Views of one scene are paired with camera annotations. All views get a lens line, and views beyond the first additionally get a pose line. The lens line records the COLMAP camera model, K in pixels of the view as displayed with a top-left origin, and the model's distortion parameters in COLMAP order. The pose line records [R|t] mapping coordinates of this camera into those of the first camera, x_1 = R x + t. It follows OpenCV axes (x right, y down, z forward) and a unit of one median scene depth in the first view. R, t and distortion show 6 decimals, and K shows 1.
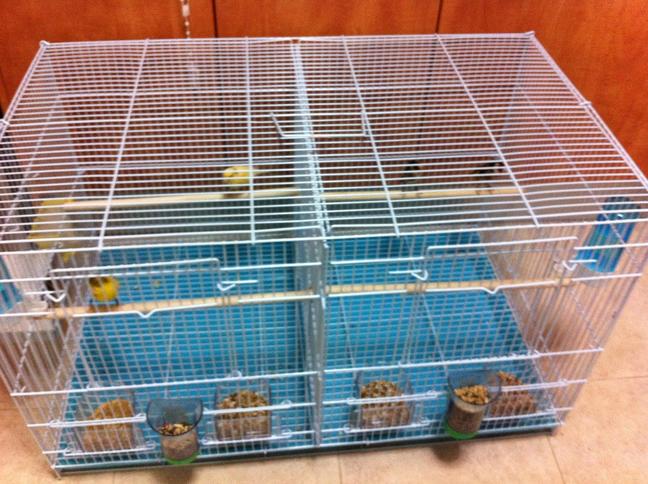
lens RADIAL K [[629.7, 0, 326.2], [0, 629.7, 241.0], [0, 0, 1]] dist [-0.071525, 0.000000]
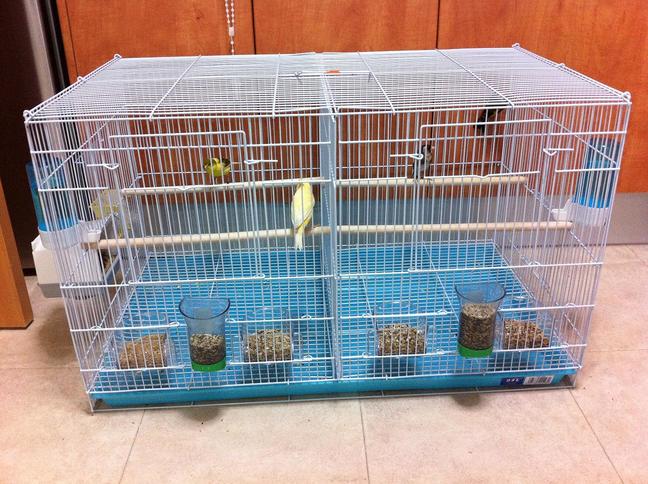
lens RADIAL K [[629.7, 0, 322.4], [0, 629.7, 243.1], [0, 0, 1]] dist [-0.071525, 0.000000]
pose [[0.996463, -0.024544, -0.080365, 0.047696], [-0.000046, 0.956231, -0.292614, 0.399795], [0.084029, 0.291582, 0.952848, -0.061402]]
